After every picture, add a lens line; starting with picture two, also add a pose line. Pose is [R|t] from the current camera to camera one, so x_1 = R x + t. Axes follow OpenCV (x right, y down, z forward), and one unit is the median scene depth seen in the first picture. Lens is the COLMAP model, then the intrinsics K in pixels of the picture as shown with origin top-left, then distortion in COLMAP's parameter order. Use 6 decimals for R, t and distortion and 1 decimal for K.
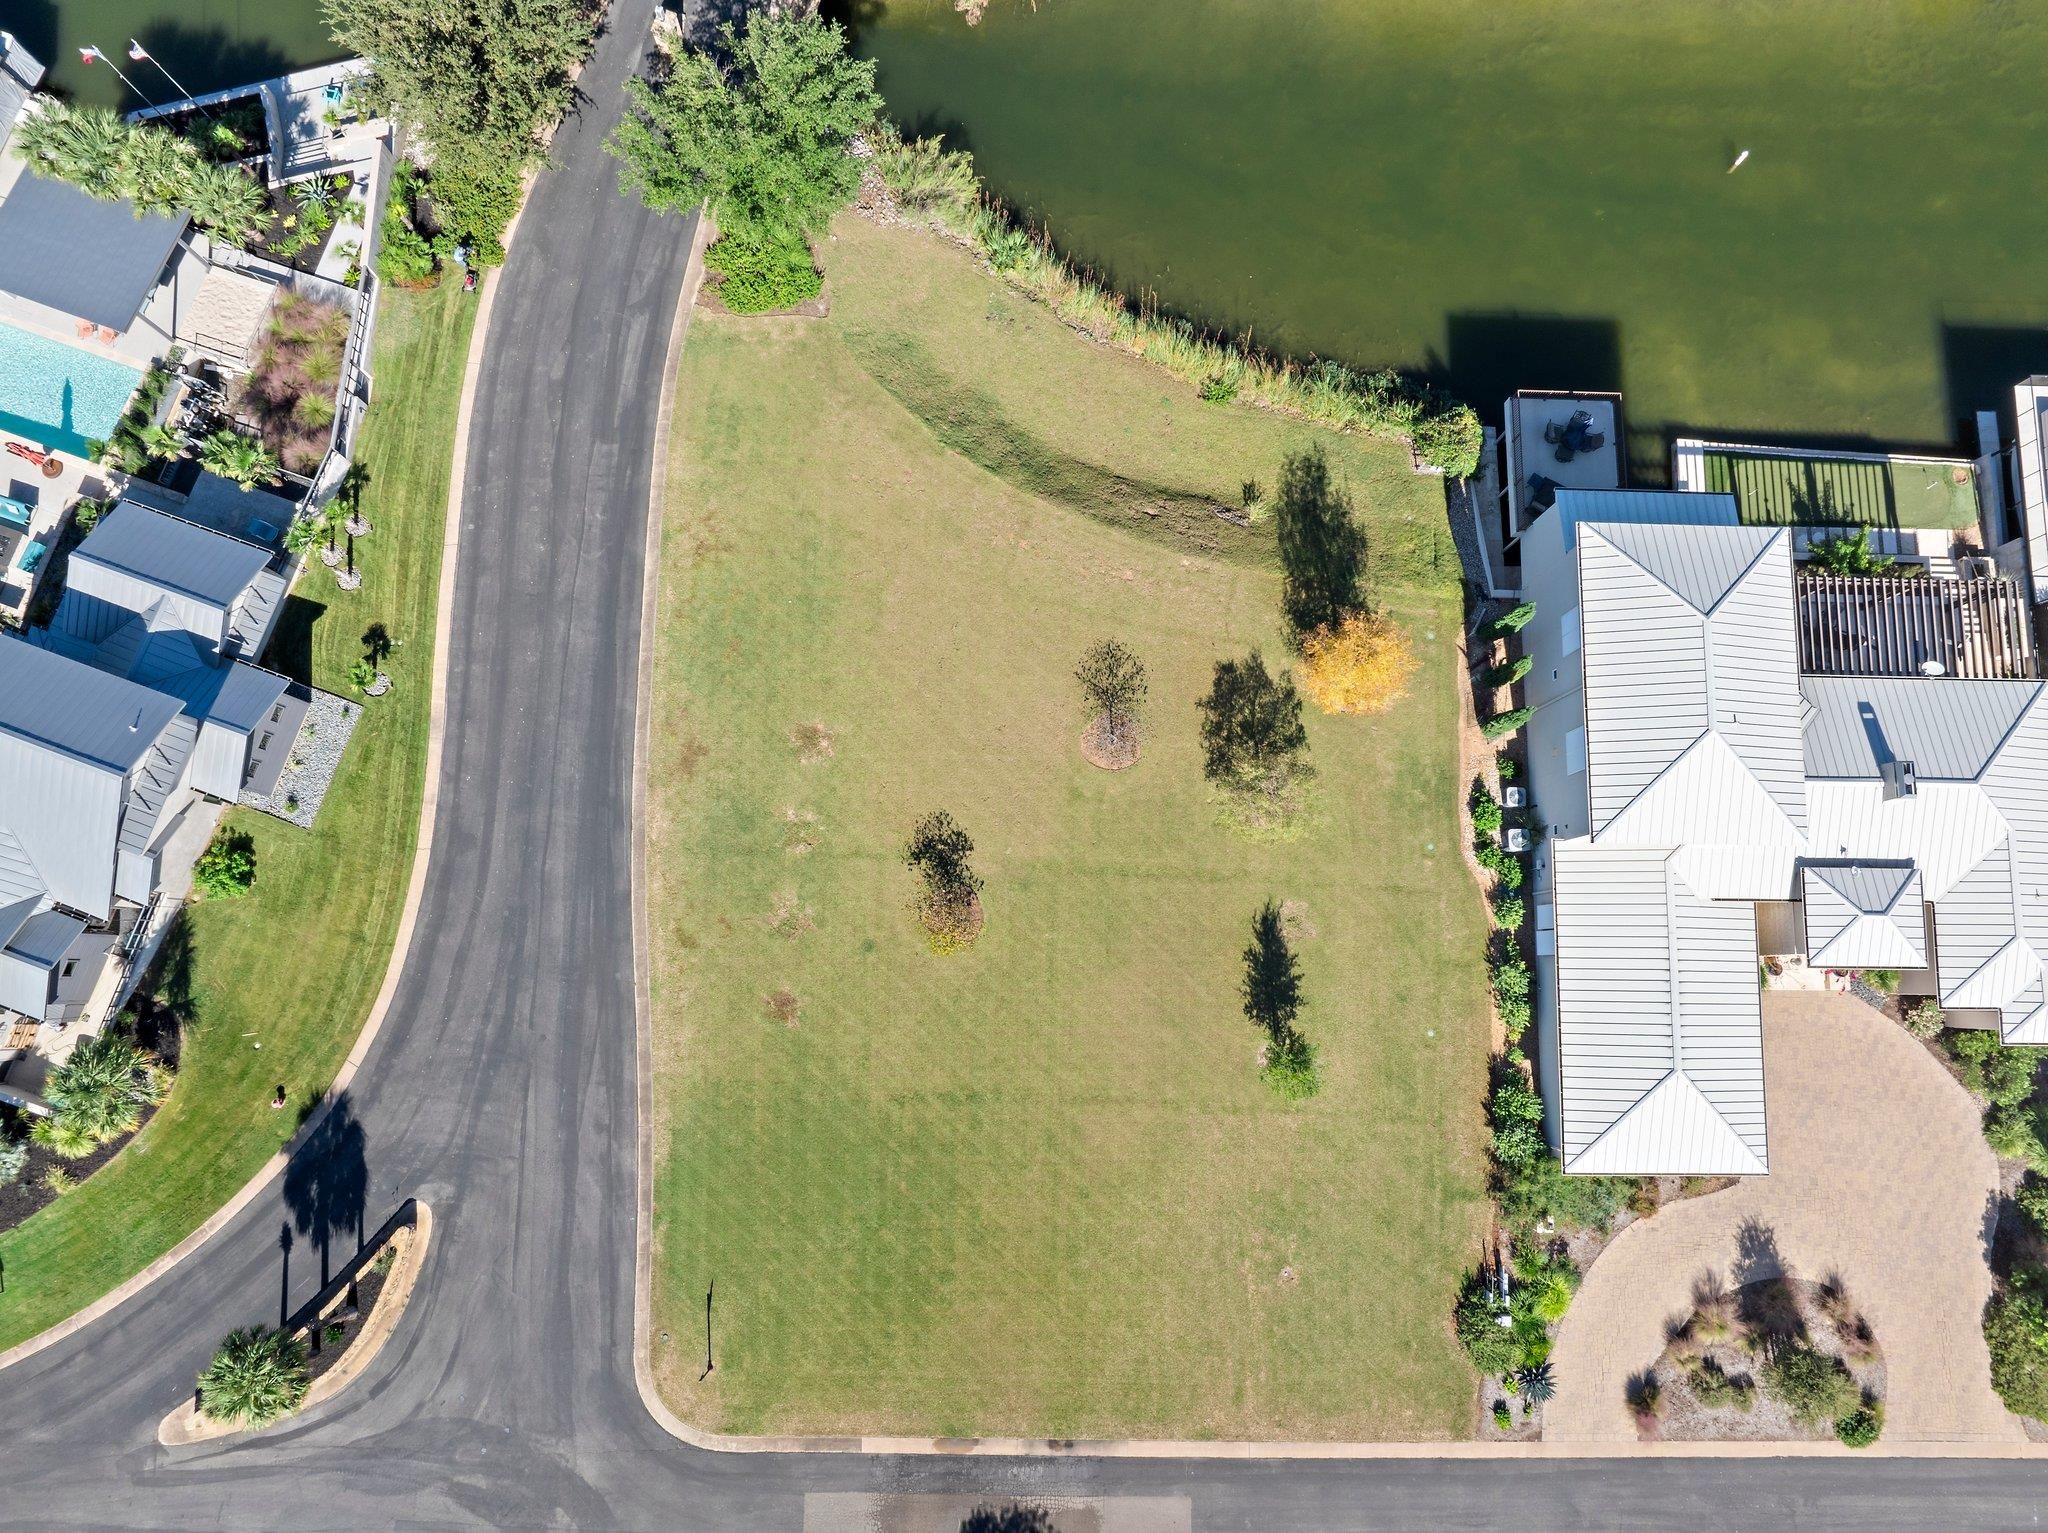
lens RADIAL K [[1406.2, 0, 1024.0], [0, 1406.2, 766.5], [0, 0, 1]] dist [-0.039149, -0.000274]
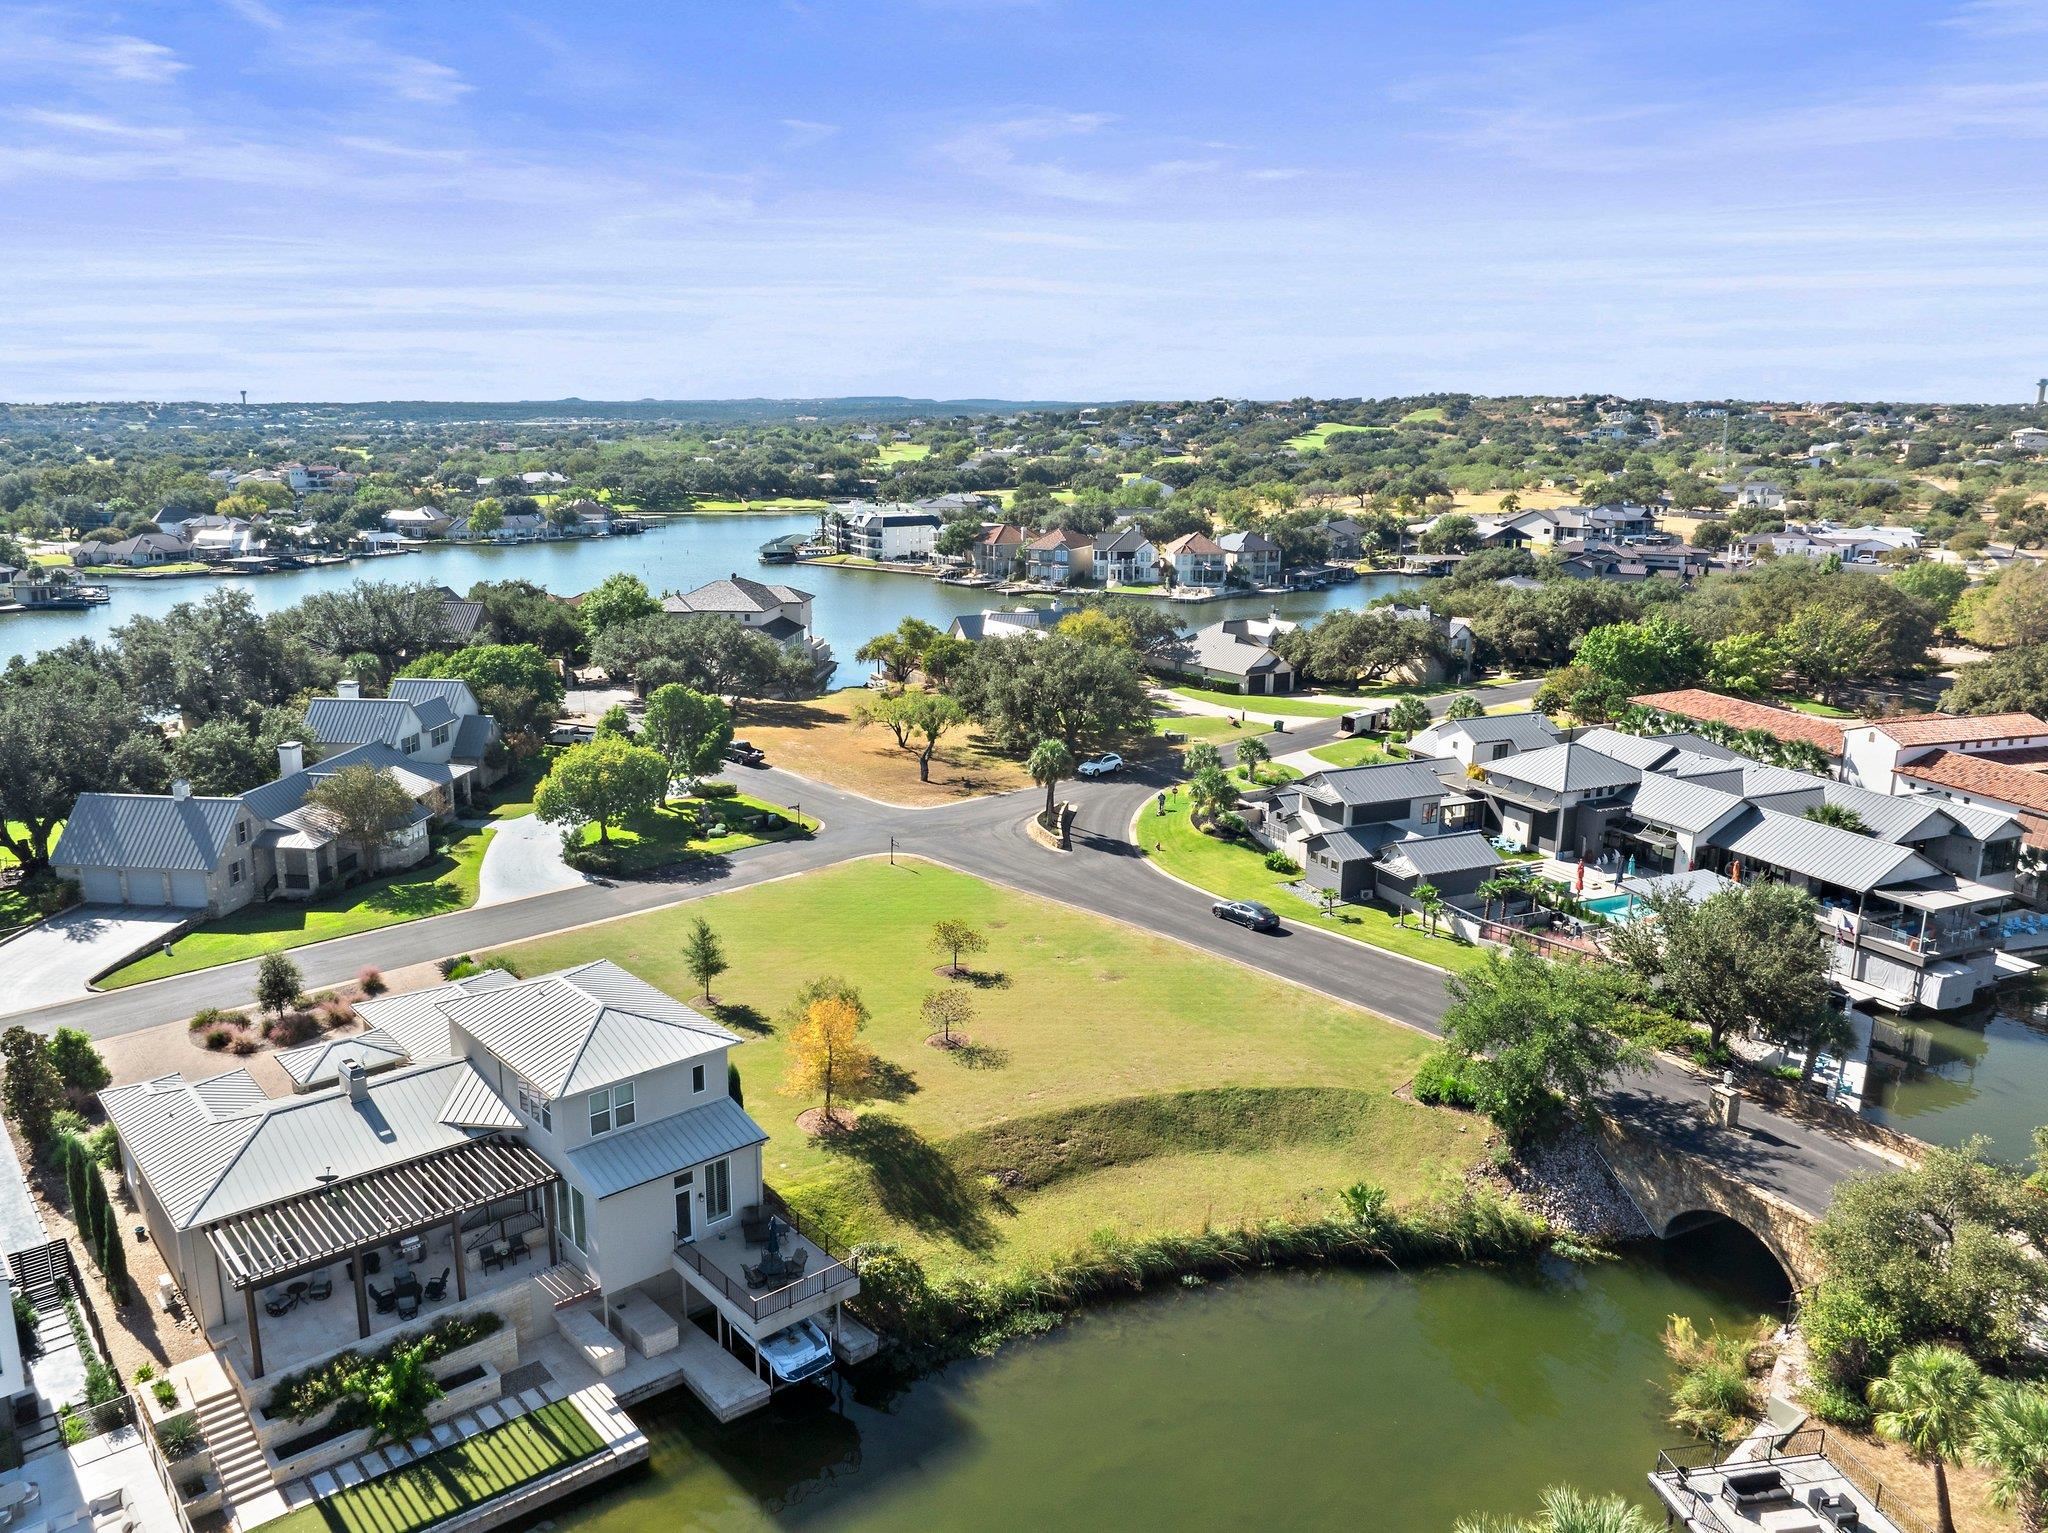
lens RADIAL K [[1453.7, 0, 951.9], [0, 1453.7, 769.0], [0, 0, 1]] dist [-0.040797, -0.003392]
pose [[-0.757544, 0.141624, -0.637236, 0.916538], [-0.646260, -0.025035, 0.762707, -1.078702], [0.092065, 0.989604, 0.110491, 0.655620]]
